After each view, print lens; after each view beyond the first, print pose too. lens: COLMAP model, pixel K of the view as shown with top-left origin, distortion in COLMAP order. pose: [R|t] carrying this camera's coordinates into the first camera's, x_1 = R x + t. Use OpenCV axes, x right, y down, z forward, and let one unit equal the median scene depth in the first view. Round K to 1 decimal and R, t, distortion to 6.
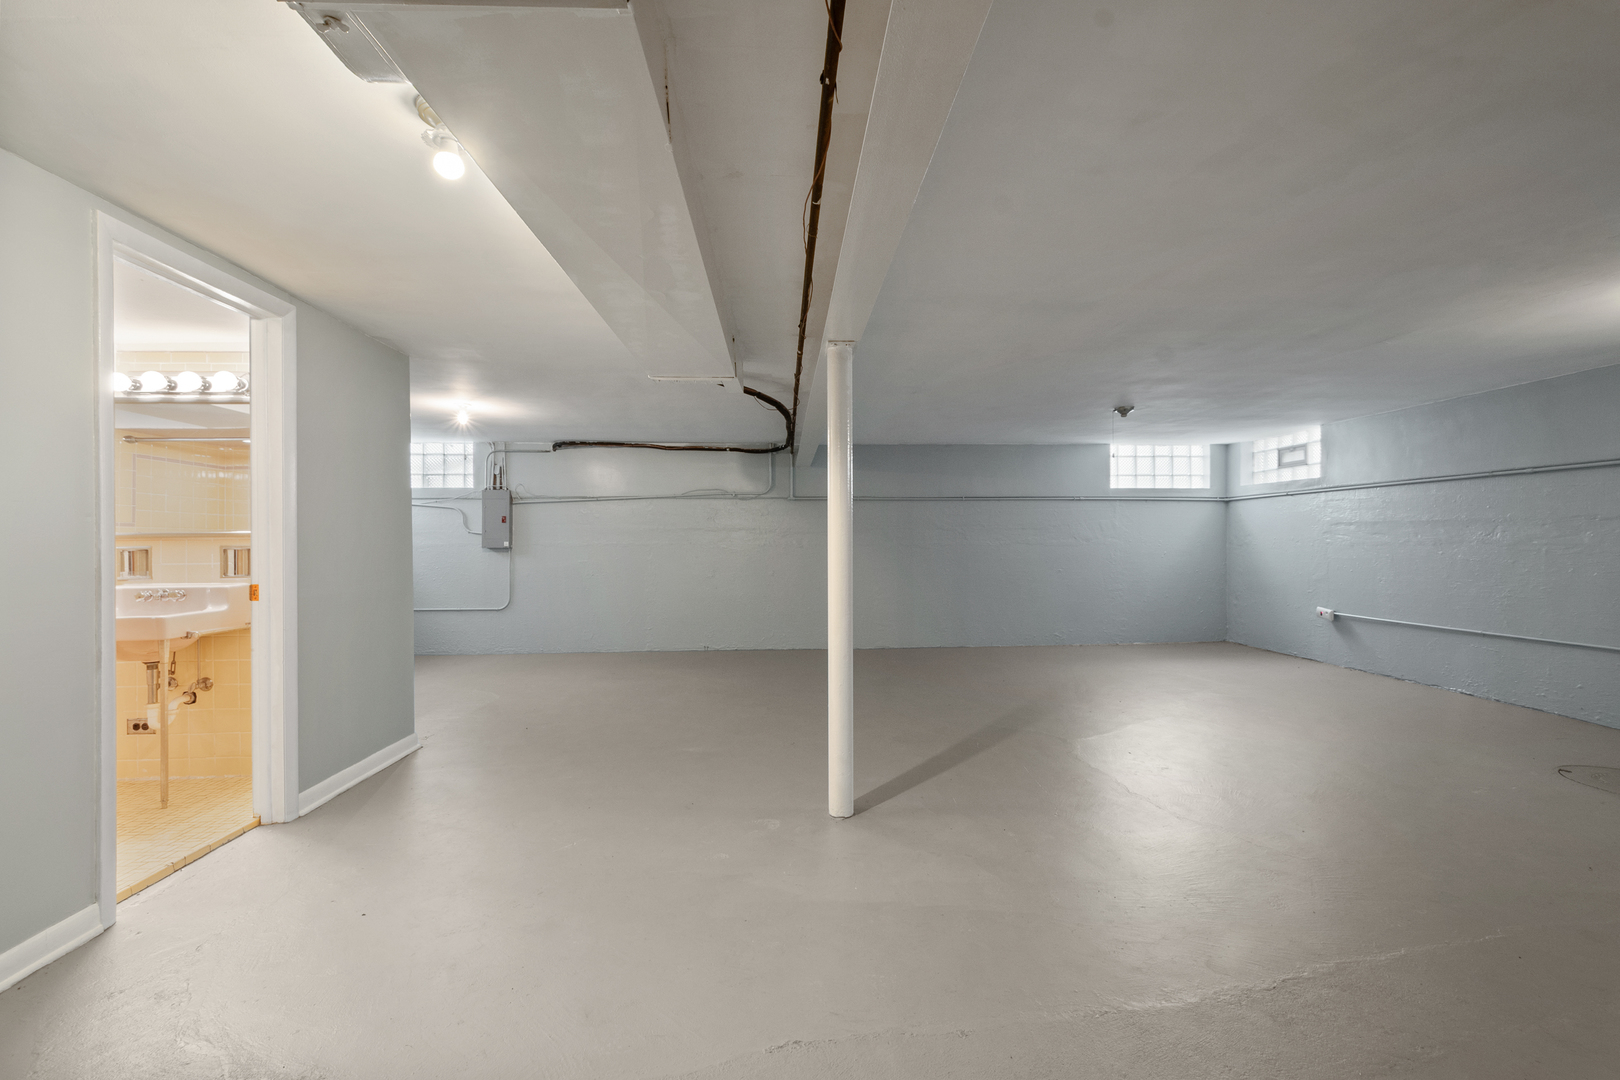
lens RADIAL K [[711.4, 0, 809.4], [0, 711.4, 558.5], [0, 0, 1]] dist [0.000812, -0.000012]
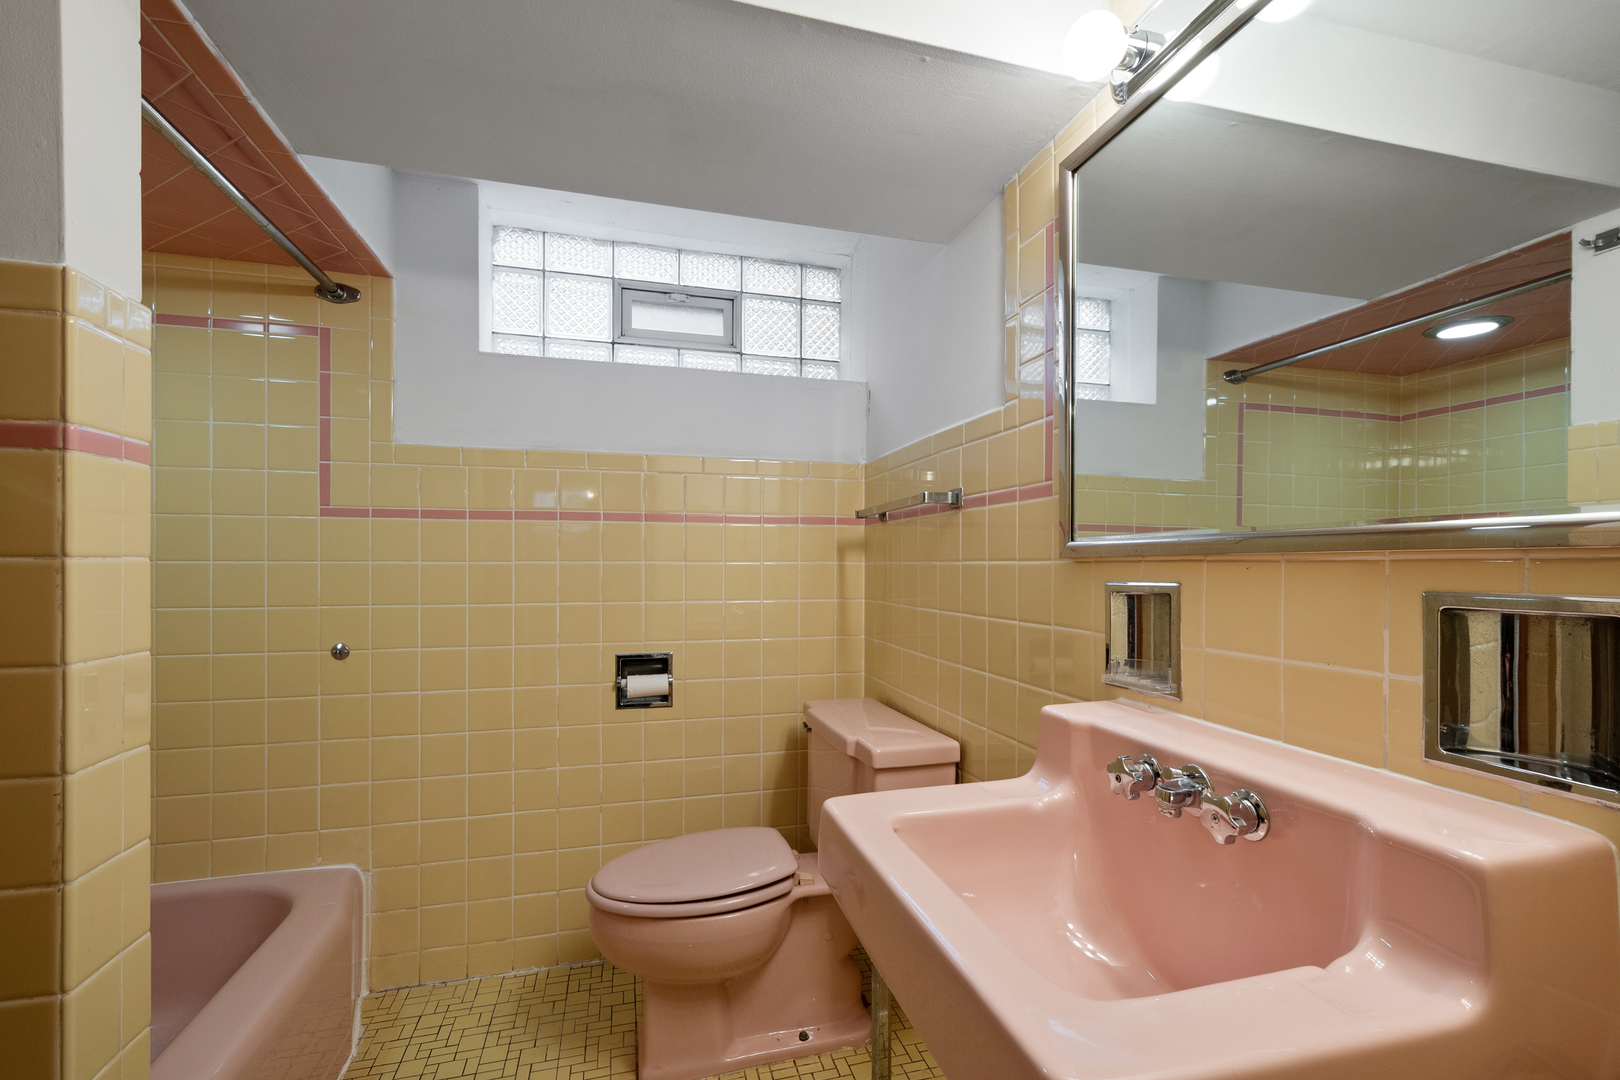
lens RADIAL K [[711.4, 0, 809.4], [0, 711.4, 558.5], [0, 0, 1]] dist [0.000812, -0.000012]
pose [[0.197562, -0.009220, -0.980247, -0.665728], [-0.007452, 0.999913, -0.010906, -0.023621], [0.980262, 0.009460, 0.197476, 0.791166]]
